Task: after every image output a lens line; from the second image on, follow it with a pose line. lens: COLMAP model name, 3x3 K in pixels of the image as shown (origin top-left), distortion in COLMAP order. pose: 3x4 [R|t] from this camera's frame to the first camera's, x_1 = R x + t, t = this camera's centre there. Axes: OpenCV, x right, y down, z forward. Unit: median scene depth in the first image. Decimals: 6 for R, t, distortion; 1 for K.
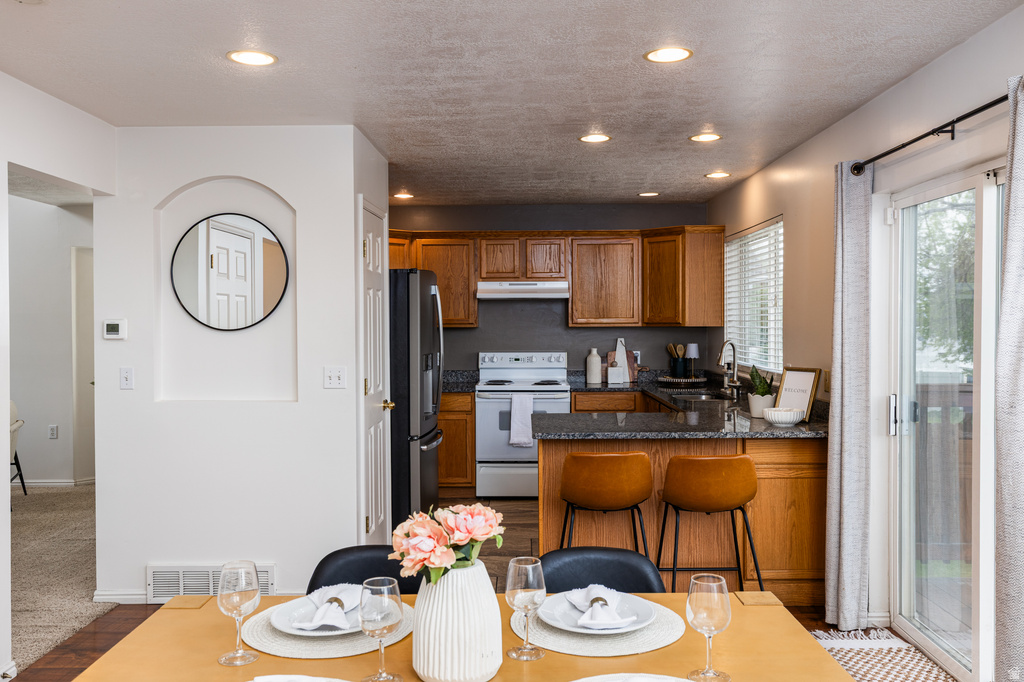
lens RADIAL K [[851.0, 0, 517.9], [0, 851.0, 330.7], [0, 0, 1]] dist [0.009682, -0.002384]
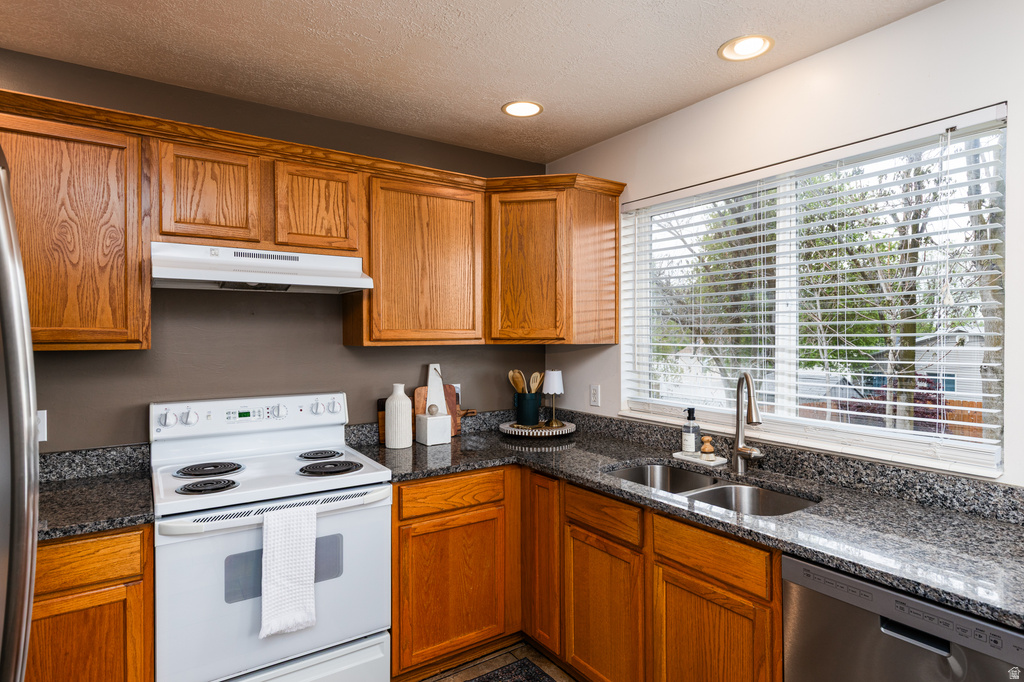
lens RADIAL K [[555.7, 0, 515.4], [0, 555.7, 340.2], [0, 0, 1]] dist [0.005340, -0.000804]
pose [[0.821031, -0.002402, 0.570879, -0.058157], [0.004772, 0.999985, -0.002656, -0.007152], [-0.570864, 0.004904, 0.821030, 0.686756]]
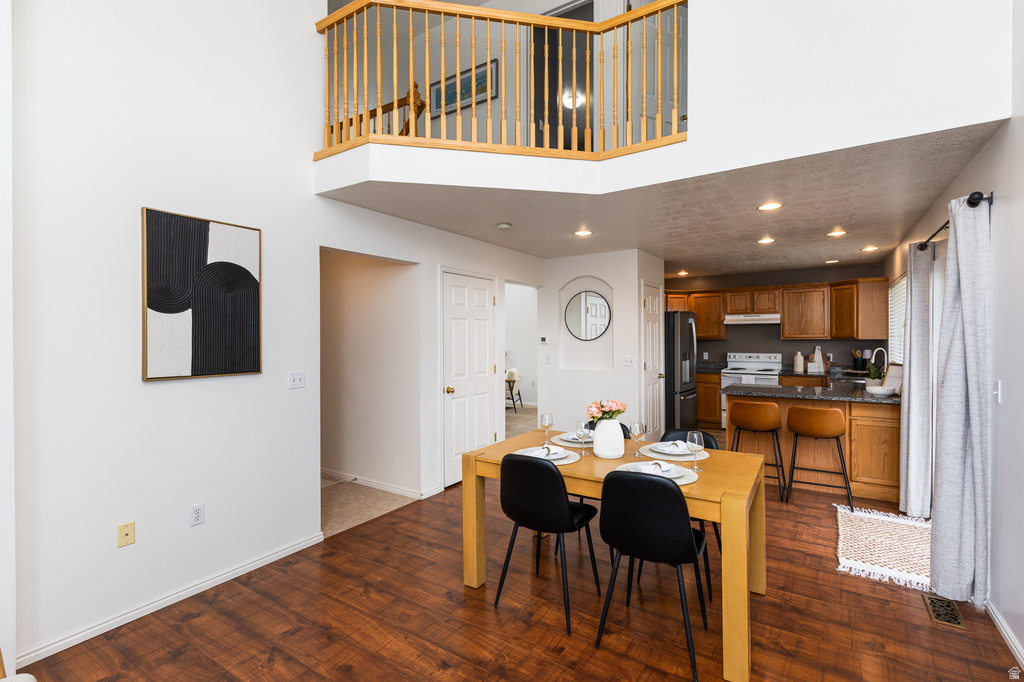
lens RADIAL K [[468.1, 0, 516.8], [0, 468.1, 340.6], [0, 0, 1]] dist [0.013943, -0.001201]
pose [[0.841893, 0.004175, -0.539628, 0.128915], [-0.004758, 0.999989, 0.000314, 0.000473], [0.539623, 0.002303, 0.841904, -0.130853]]
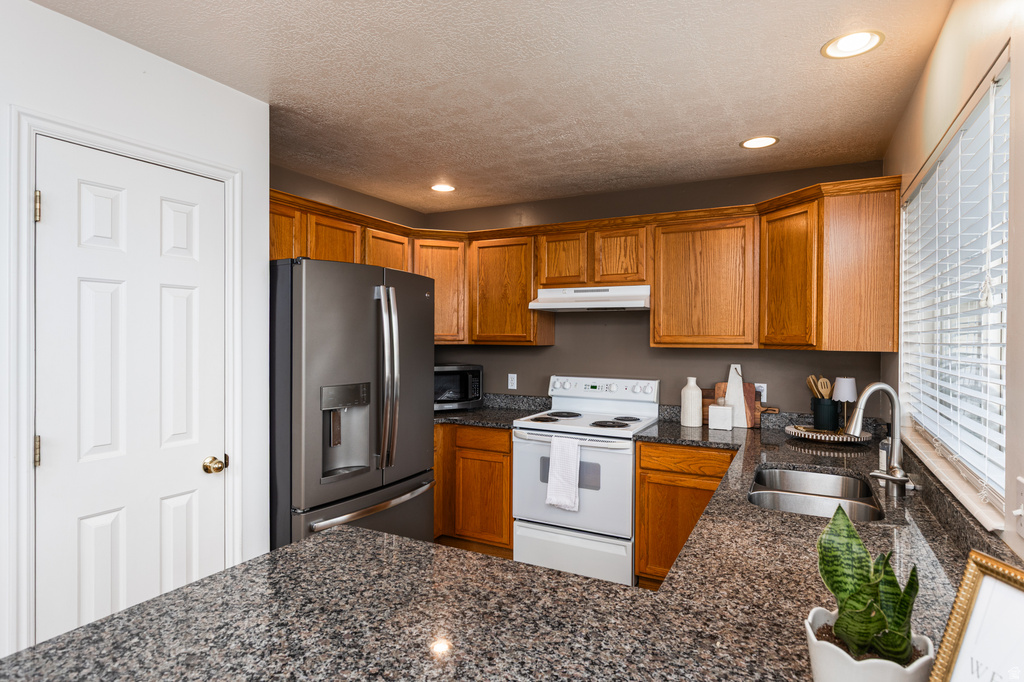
lens RADIAL K [[555.7, 0, 518.7], [0, 555.7, 340.7], [0, 0, 1]] dist [0.005340, -0.000804]
pose [[0.891427, 0.014492, -0.452933, 0.179647], [-0.016700, 0.999860, -0.000874, -0.008136], [0.452857, 0.008343, 0.891544, 0.535352]]
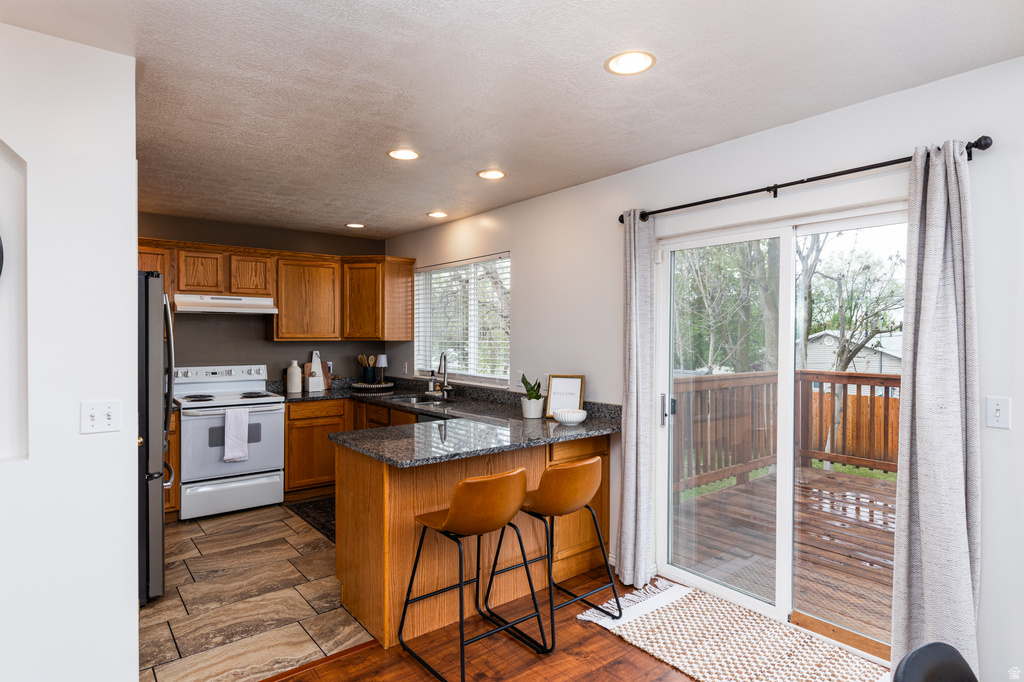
lens RADIAL K [[555.7, 0, 515.4], [0, 555.7, 338.3], [0, 0, 1]] dist [0.005340, -0.000804]
pose [[0.772430, 0.002896, 0.635093, -0.152401], [0.001839, 0.999975, -0.006797, -0.002729], [-0.635097, 0.006418, 0.772406, 0.277397]]
